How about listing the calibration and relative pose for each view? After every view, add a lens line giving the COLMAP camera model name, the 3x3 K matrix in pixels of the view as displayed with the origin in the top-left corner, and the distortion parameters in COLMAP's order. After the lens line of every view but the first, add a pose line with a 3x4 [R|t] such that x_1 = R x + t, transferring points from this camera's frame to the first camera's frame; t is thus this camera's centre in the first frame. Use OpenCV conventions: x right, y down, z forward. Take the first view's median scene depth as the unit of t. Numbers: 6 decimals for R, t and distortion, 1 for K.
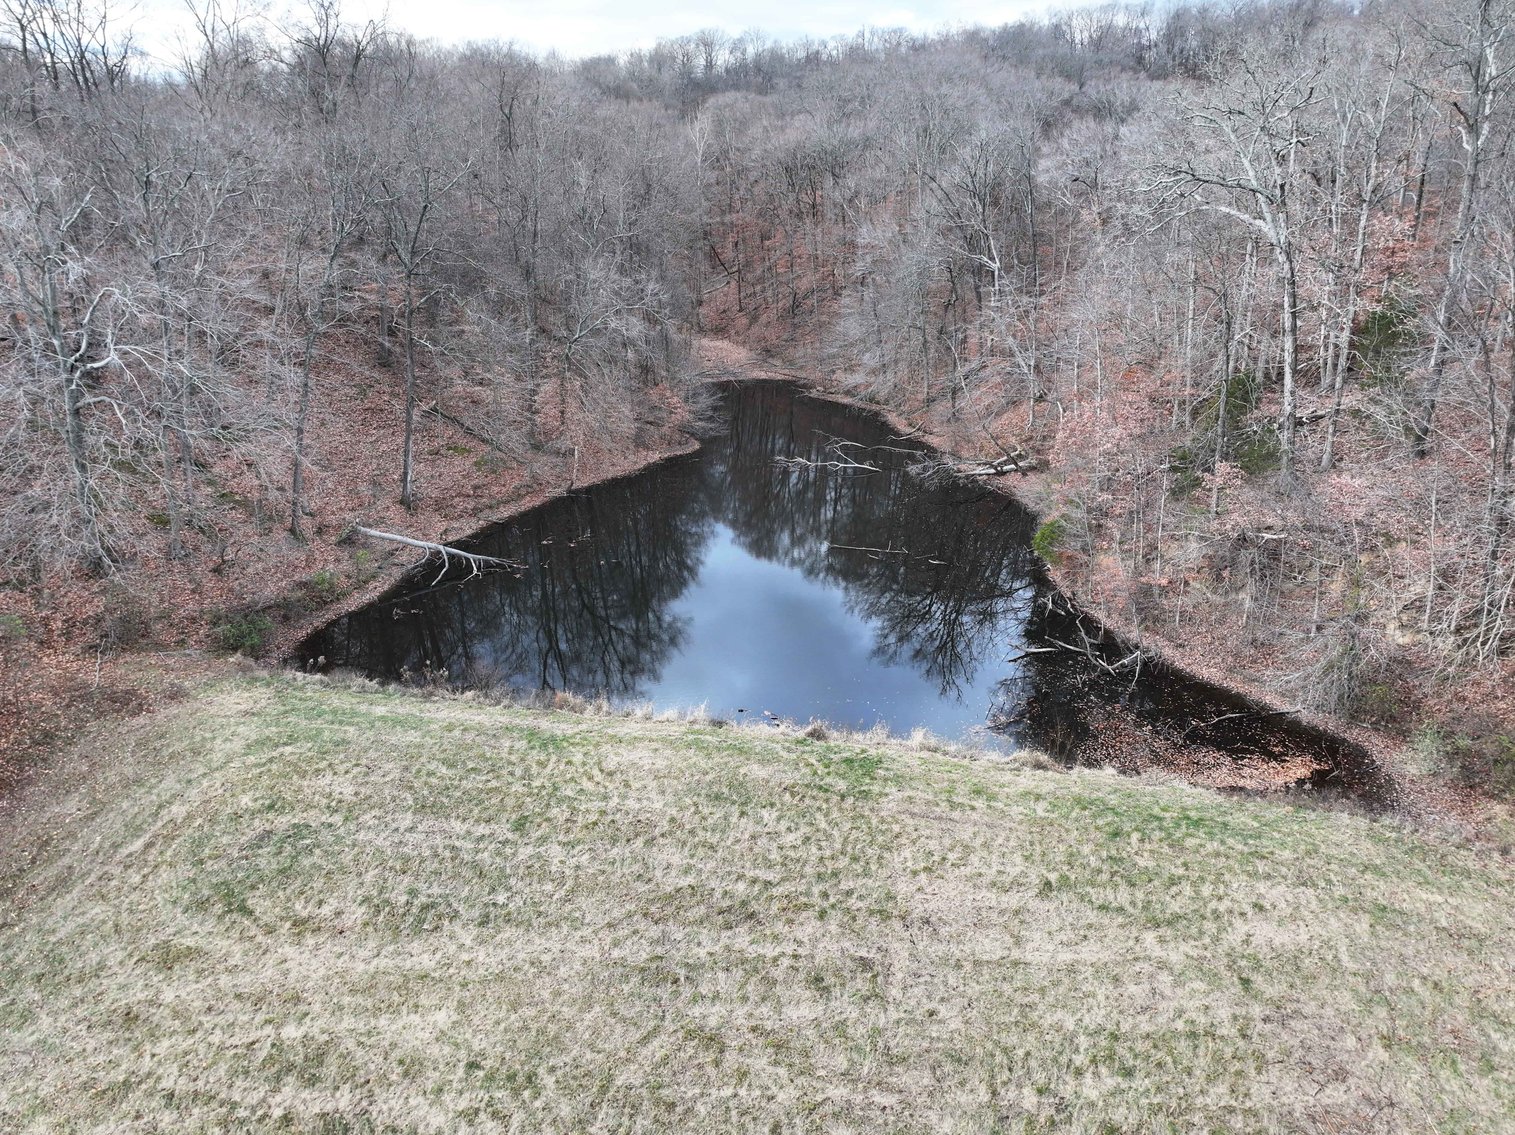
lens RADIAL K [[1070.7, 0, 755.9], [0, 1070.7, 566.2], [0, 0, 1]] dist [-0.004594, 0.019530]
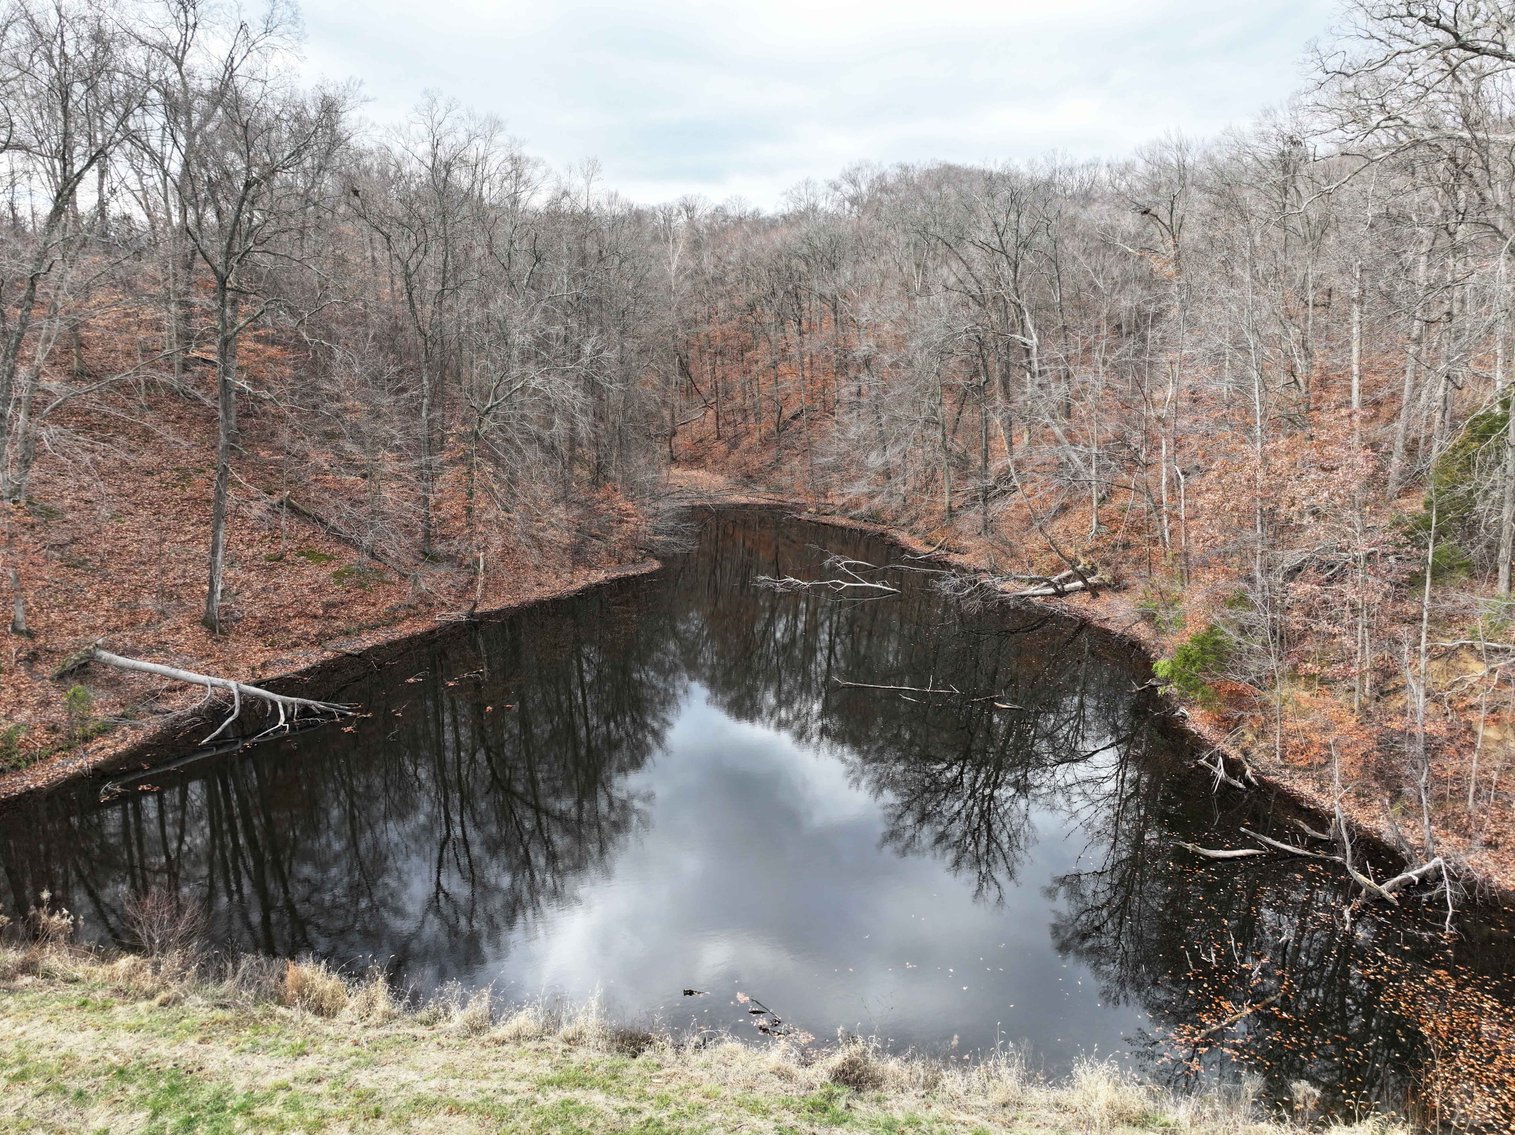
lens RADIAL K [[1070.7, 0, 763.7], [0, 1070.7, 571.3], [0, 0, 1]] dist [-0.004594, 0.019530]
pose [[0.999734, -0.000341, 0.023054, 0.004670], [0.003874, 0.988160, -0.153379, 0.010510], [-0.022729, 0.153428, 0.987898, 0.254245]]
